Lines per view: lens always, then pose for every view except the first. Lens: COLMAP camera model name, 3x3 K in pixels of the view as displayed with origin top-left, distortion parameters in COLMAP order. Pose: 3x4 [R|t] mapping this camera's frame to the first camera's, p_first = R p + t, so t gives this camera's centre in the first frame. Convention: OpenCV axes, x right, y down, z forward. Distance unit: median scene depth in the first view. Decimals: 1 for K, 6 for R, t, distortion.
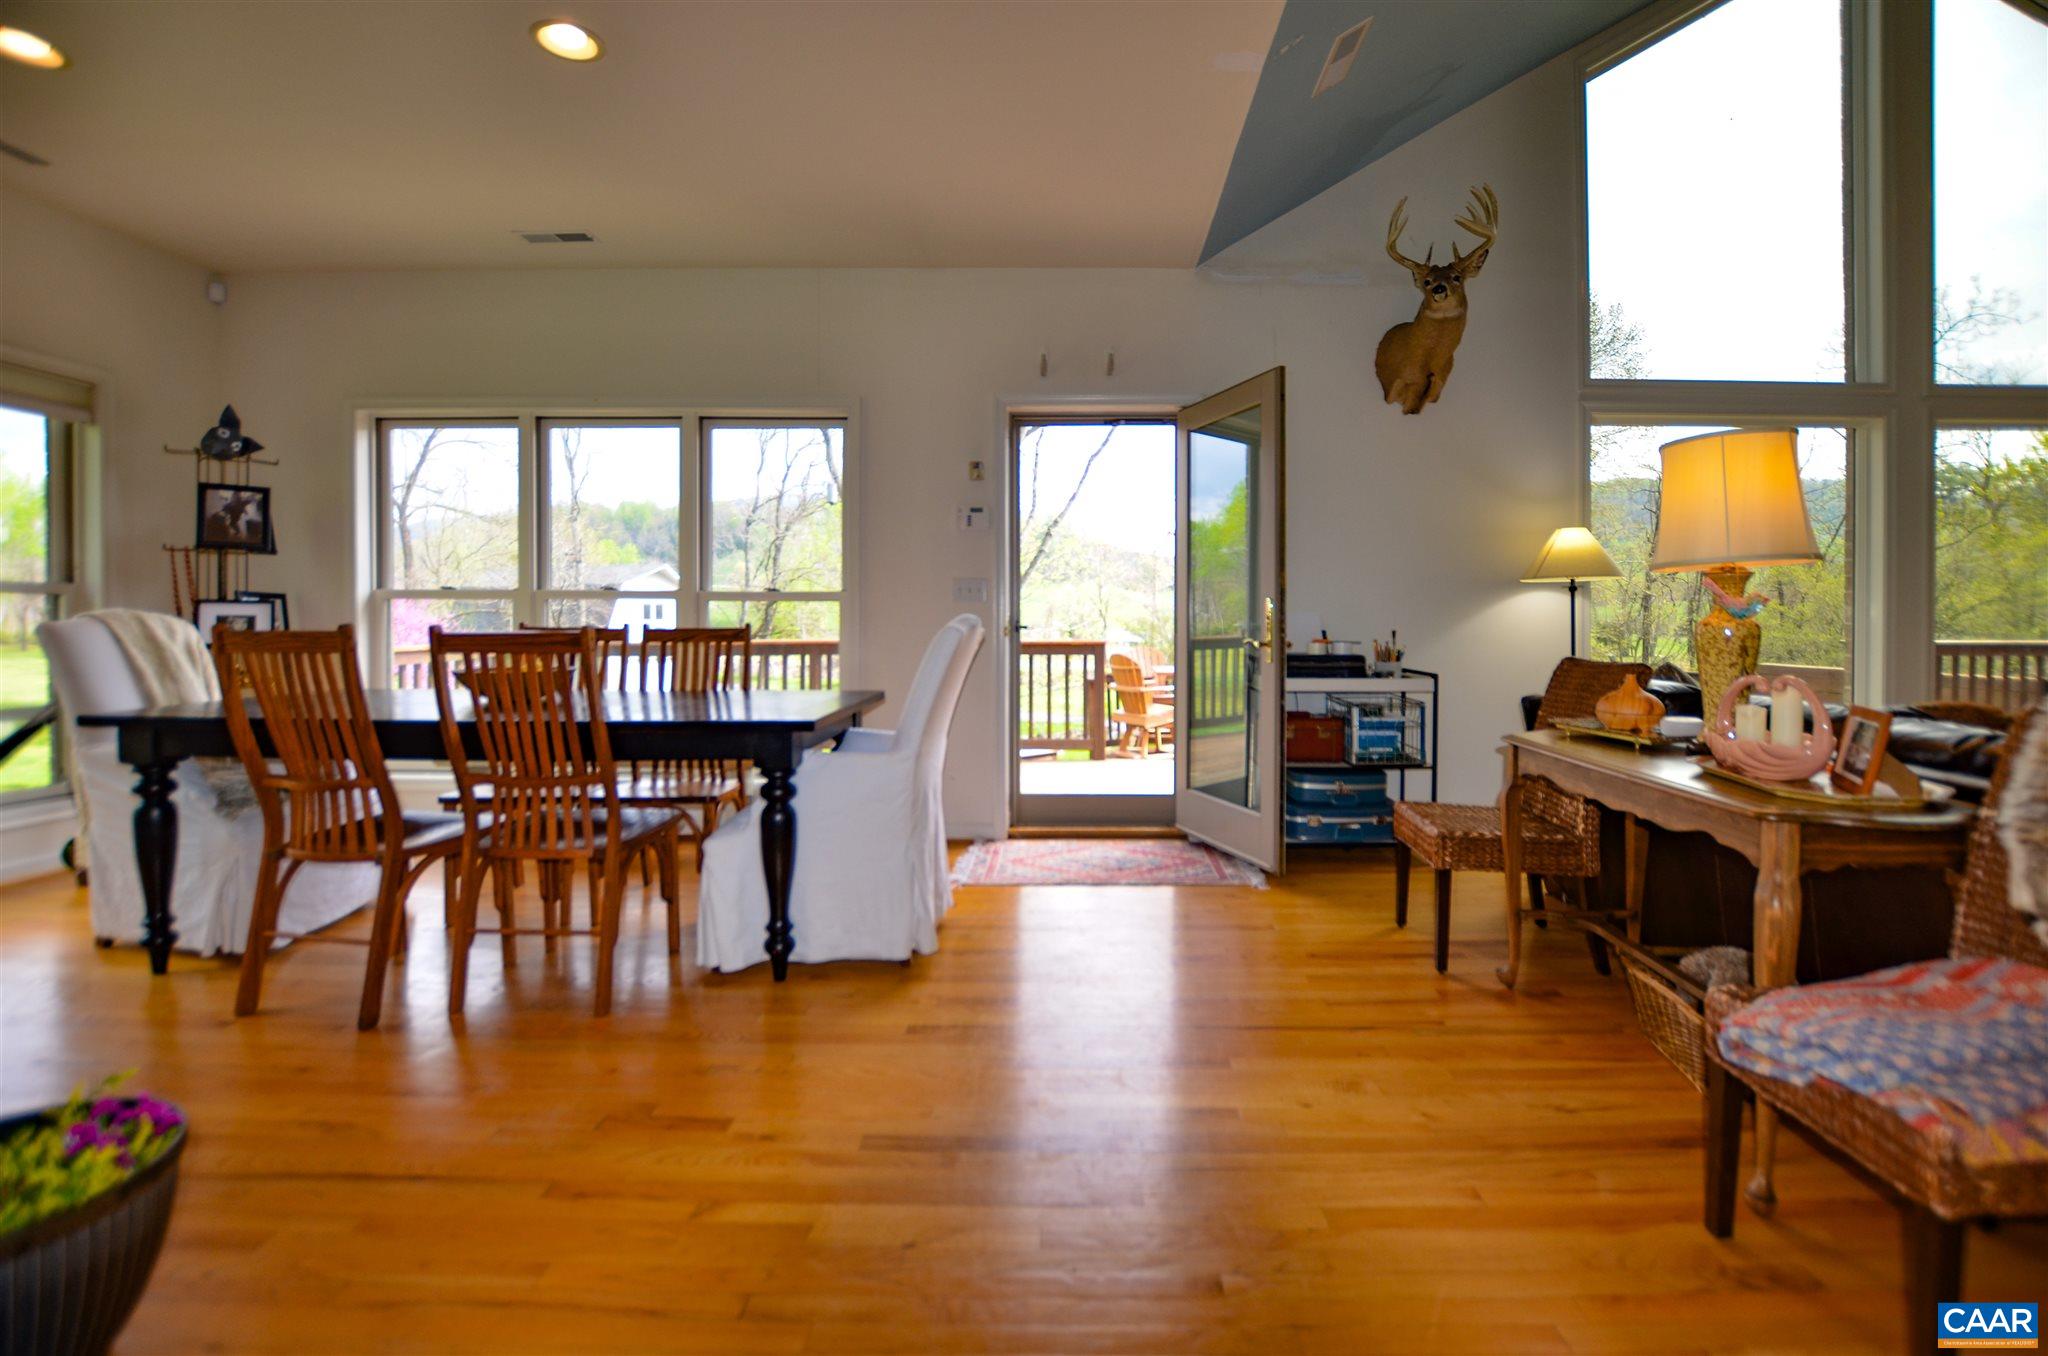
lens RADIAL K [[926.6, 0, 1064.0], [0, 926.6, 635.6], [0, 0, 1]] dist [-0.029336, 0.003836]
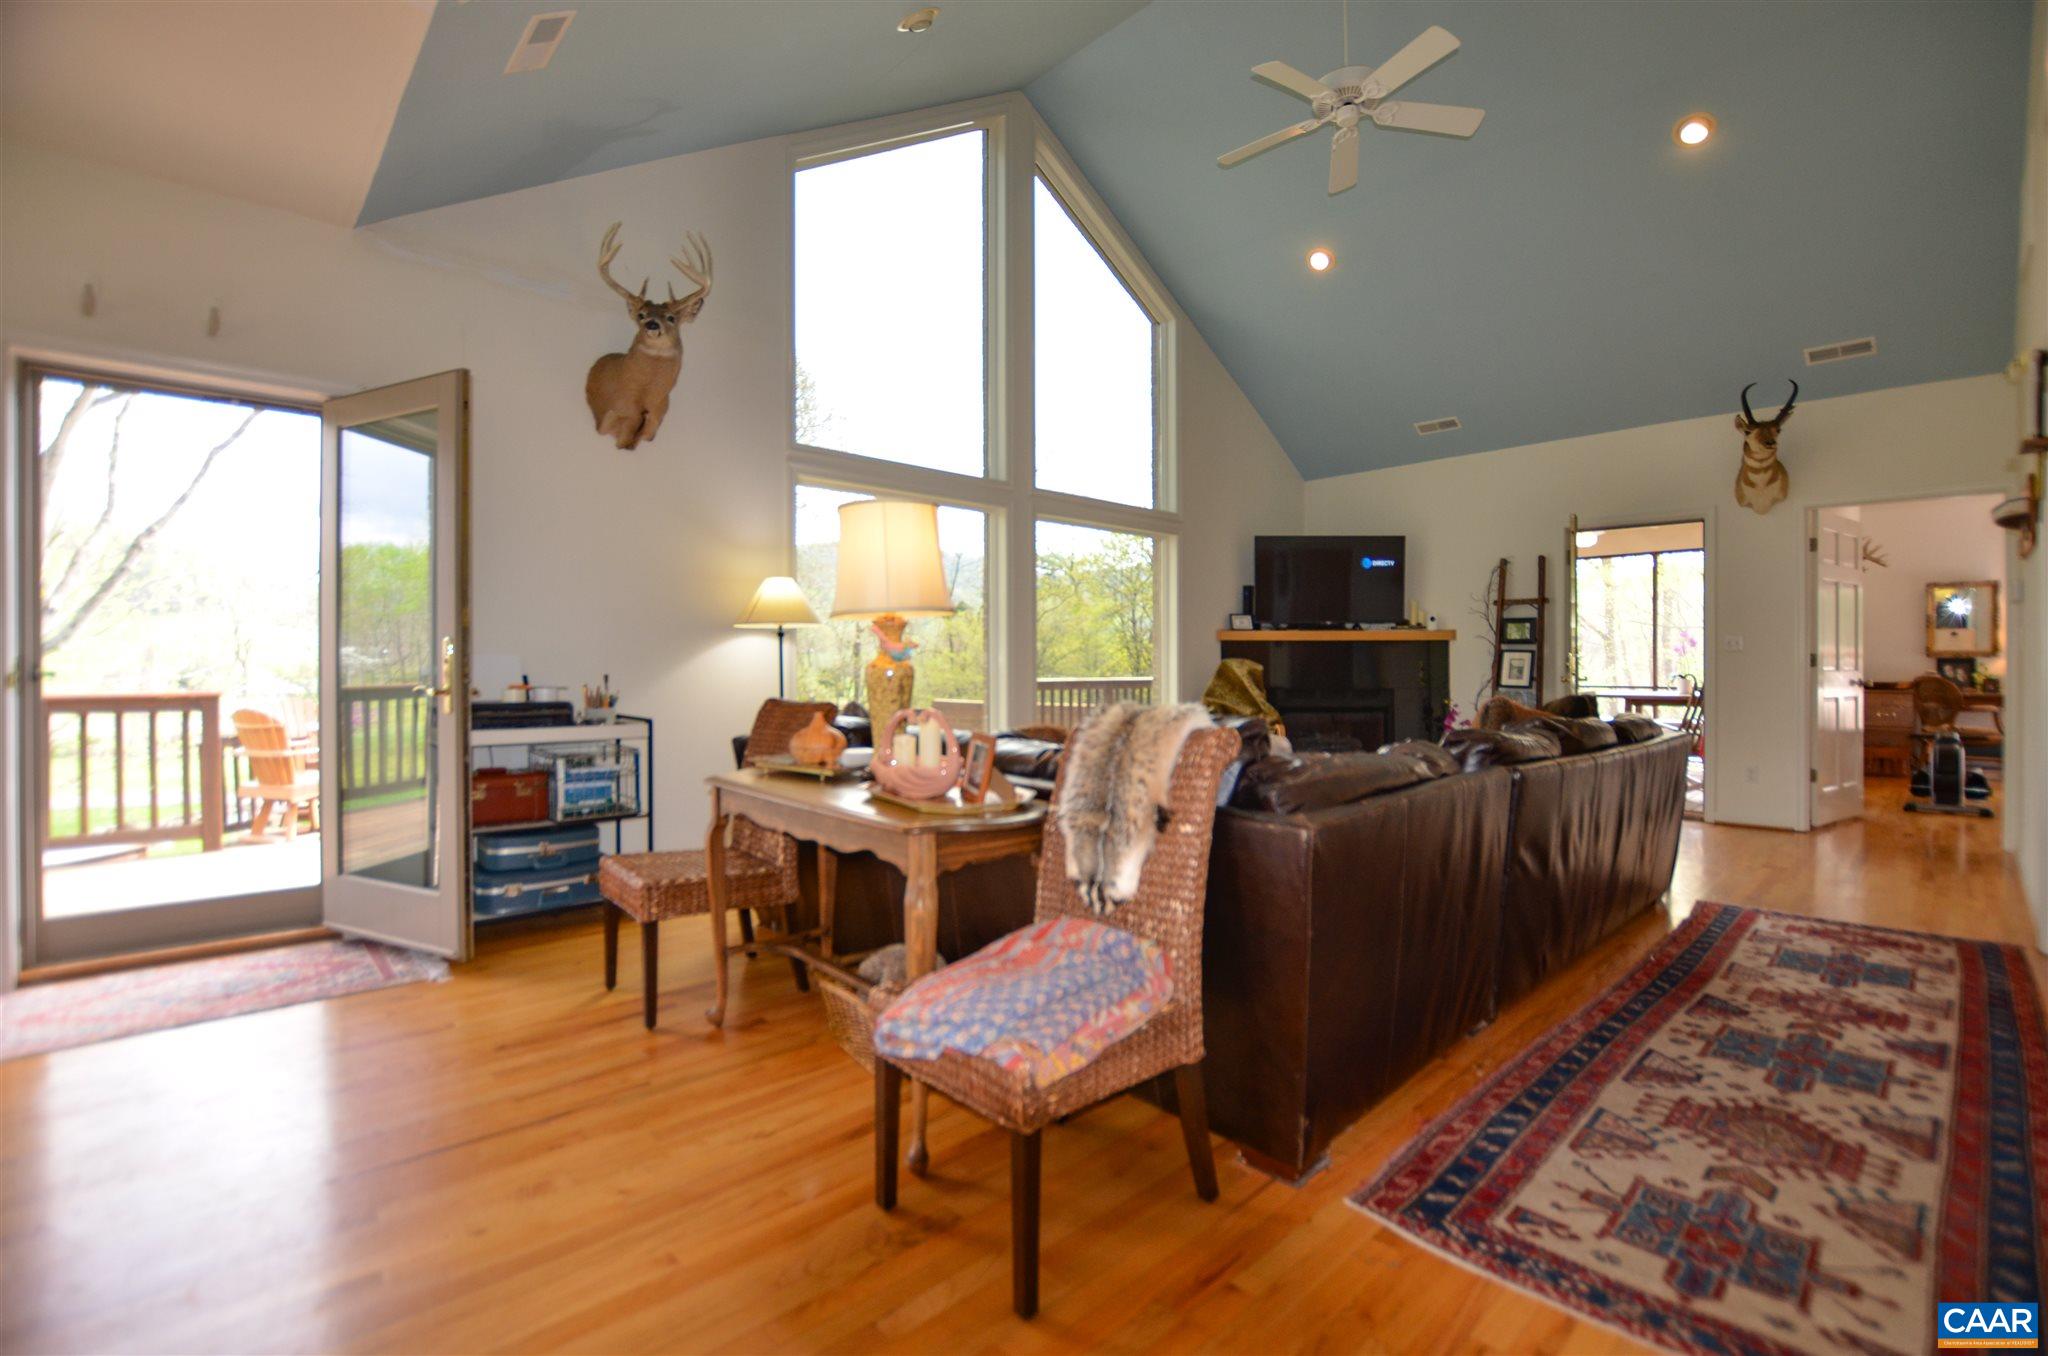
lens RADIAL K [[926.6, 0, 1044.5], [0, 926.6, 666.5], [0, 0, 1]] dist [-0.029336, 0.003836]
pose [[0.720875, -0.001424, 0.693063, 0.029681], [0.012018, 0.999873, -0.010446, 0.001394], [-0.692961, 0.015859, 0.720801, 0.011232]]
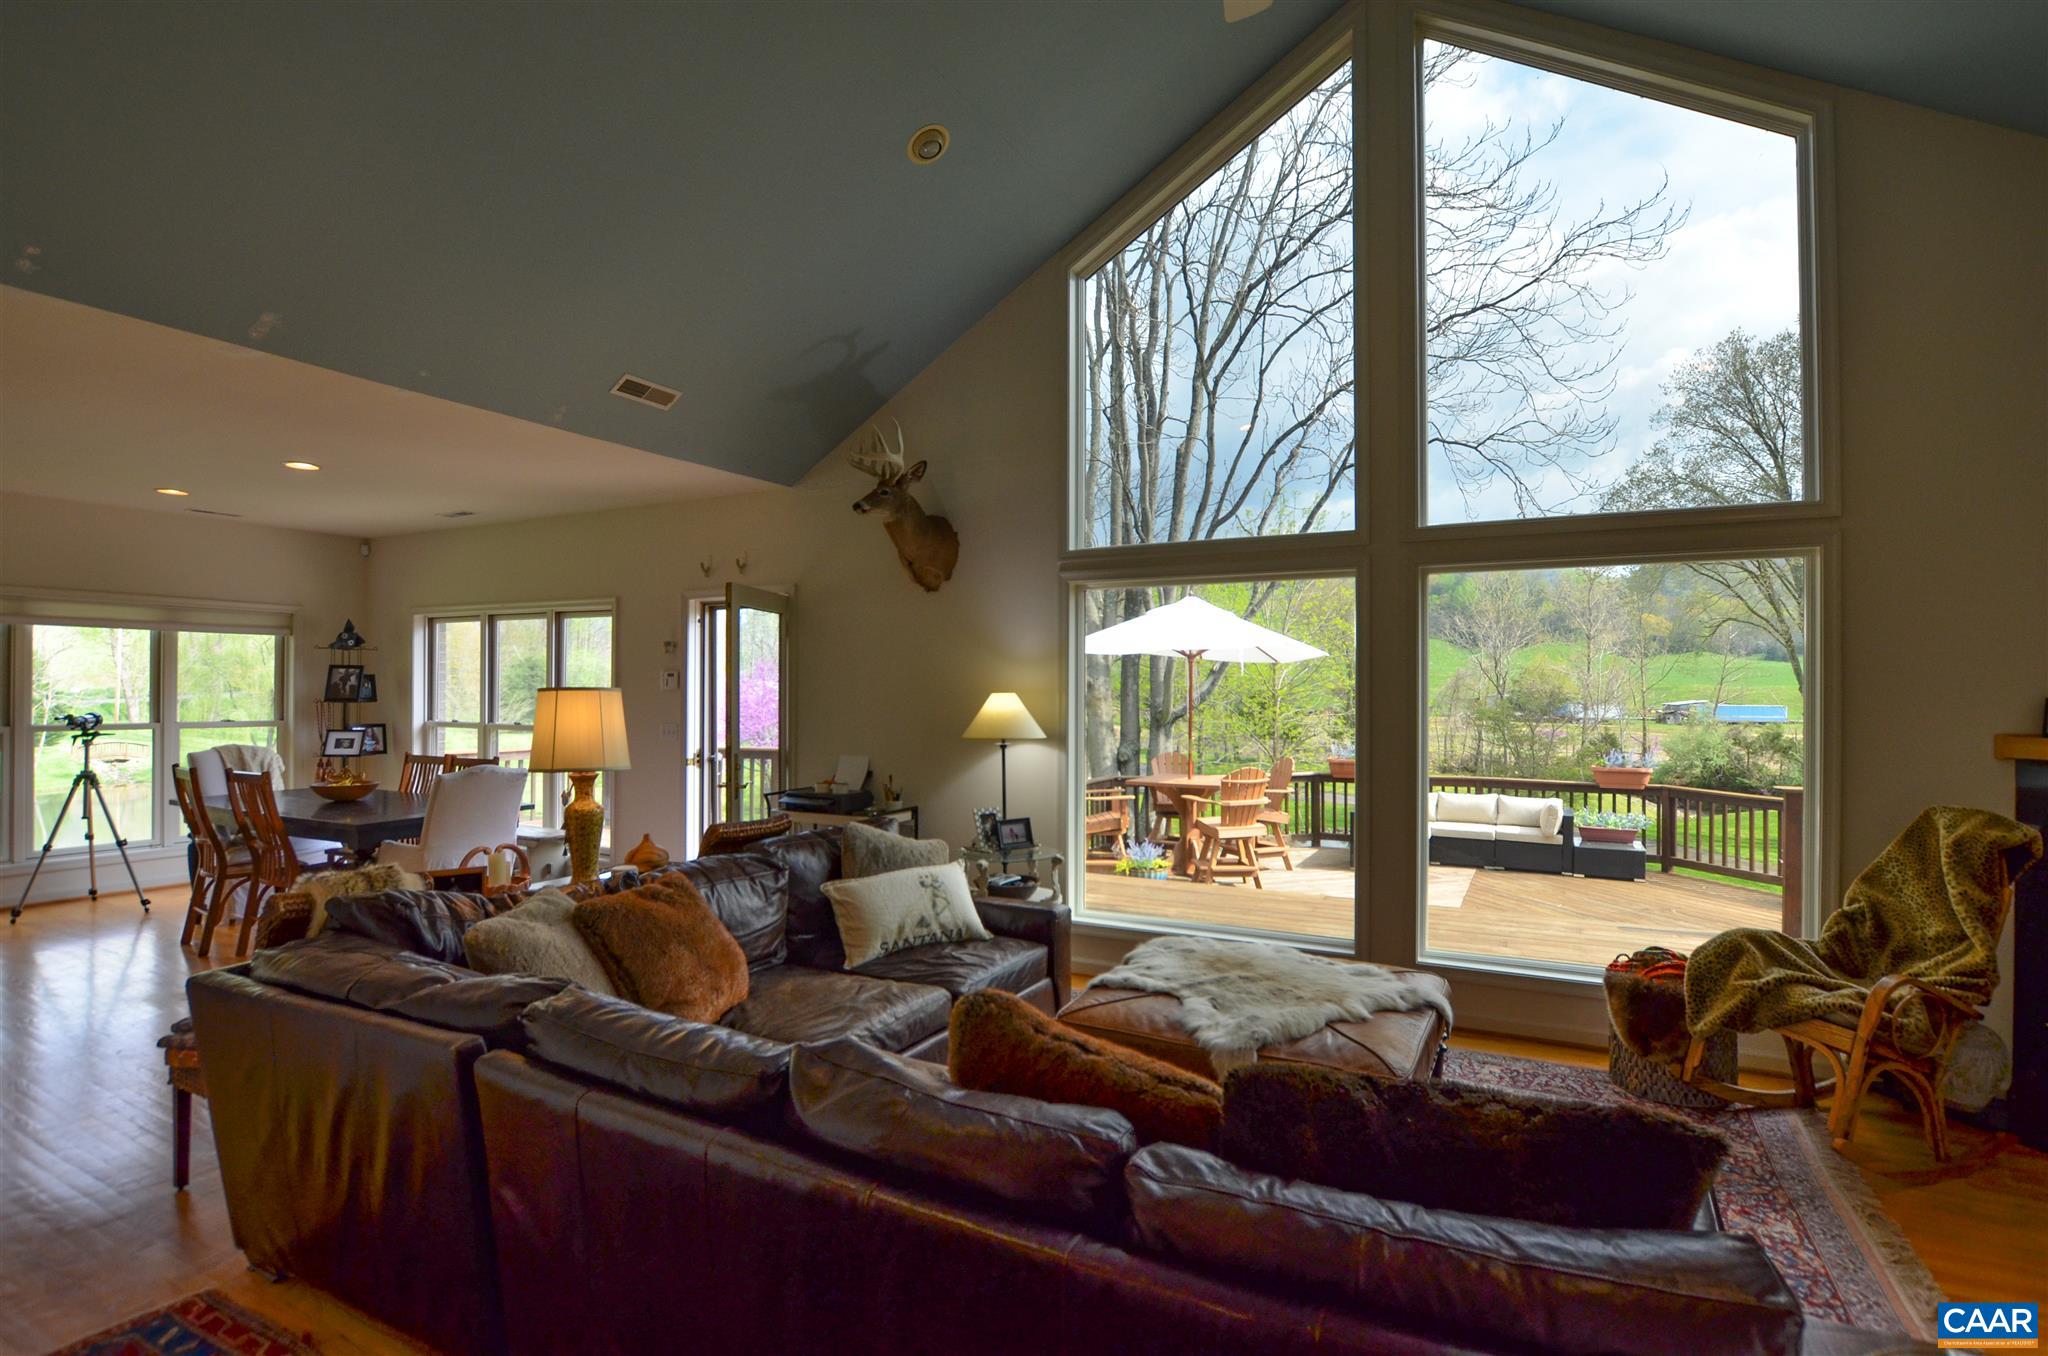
lens RADIAL K [[970.3, 0, 1046.0], [0, 970.3, 689.9], [0, 0, 1]] dist [-0.031691, 0.003561]
pose [[0.891302, 0.003229, -0.453399, 1.154405], [-0.010255, 0.999862, -0.013037, -0.106667], [0.453295, 0.016269, 0.891212, -0.047224]]
